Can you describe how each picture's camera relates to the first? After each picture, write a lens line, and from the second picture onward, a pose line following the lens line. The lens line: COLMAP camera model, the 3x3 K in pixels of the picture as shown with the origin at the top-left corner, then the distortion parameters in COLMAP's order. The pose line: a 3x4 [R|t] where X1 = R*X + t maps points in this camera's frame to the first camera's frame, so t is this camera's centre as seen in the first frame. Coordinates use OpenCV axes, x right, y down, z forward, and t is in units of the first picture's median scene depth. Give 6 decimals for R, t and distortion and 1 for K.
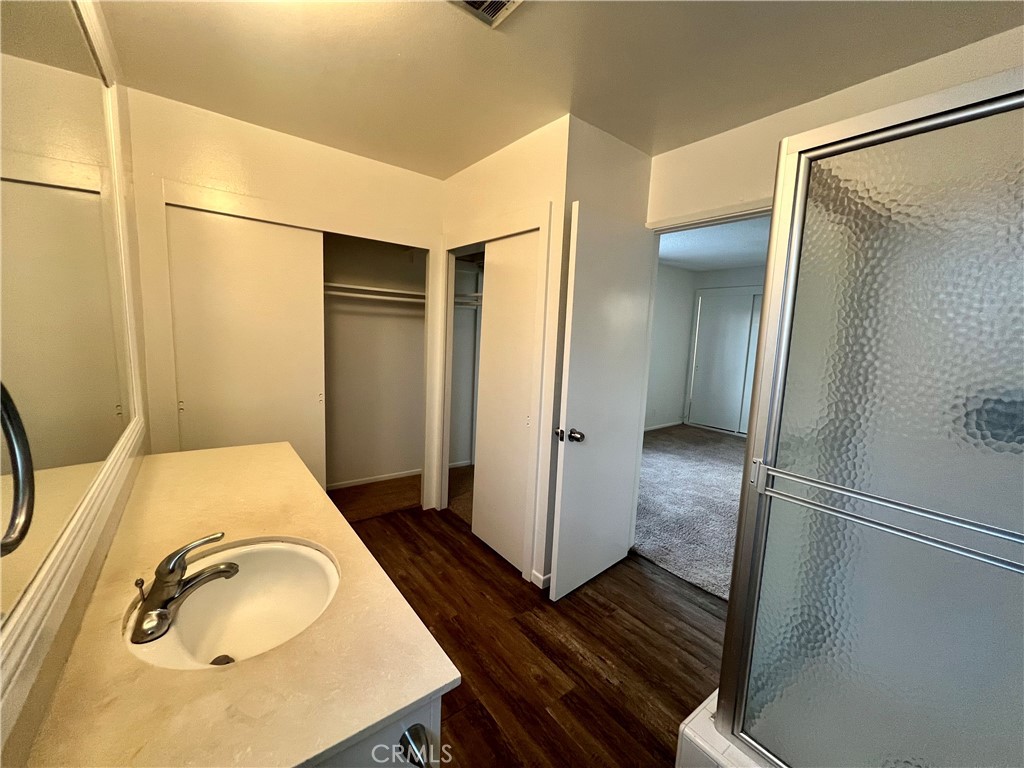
lens RADIAL K [[407.0, 0, 510.7], [0, 407.0, 380.4], [0, 0, 1]] dist [-0.000631, -0.000067]
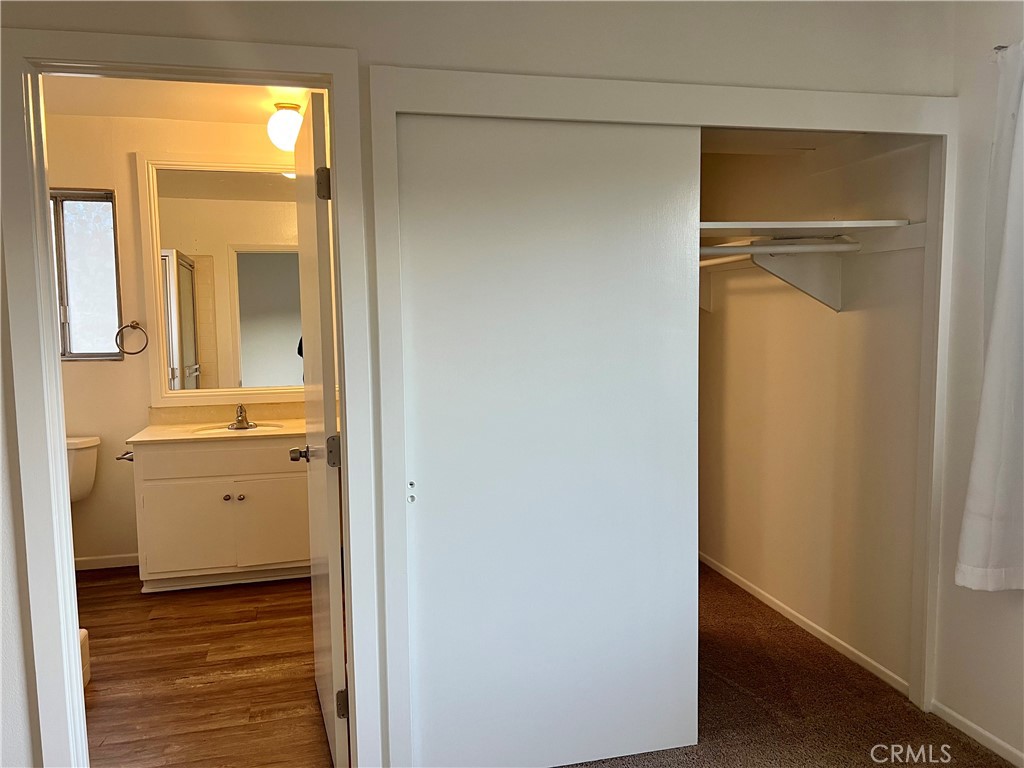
lens RADIAL K [[769.5, 0, 508.9], [0, 769.5, 380.0], [0, 0, 1]] dist [0.073111, -0.075689]
pose [[-0.395353, 0.035544, -0.917841, 1.409326], [-0.110670, 0.990128, 0.086013, -0.167653], [0.911838, 0.135584, -0.387516, 2.038925]]
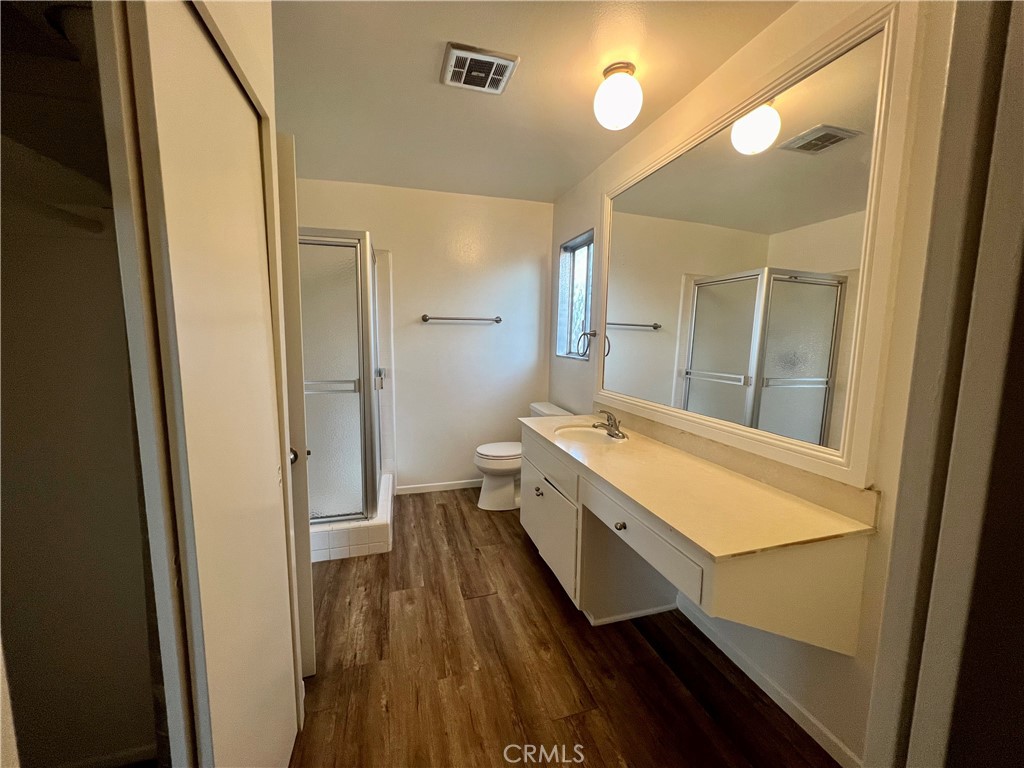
lens RADIAL K [[407.0, 0, 510.7], [0, 407.0, 380.4], [0, 0, 1]] dist [-0.000631, -0.000067]
pose [[-0.928828, -0.096710, 0.357667, -0.519092], [-0.011905, 0.972626, 0.232072, -0.188674], [-0.370320, 0.211297, -0.904553, 1.645633]]
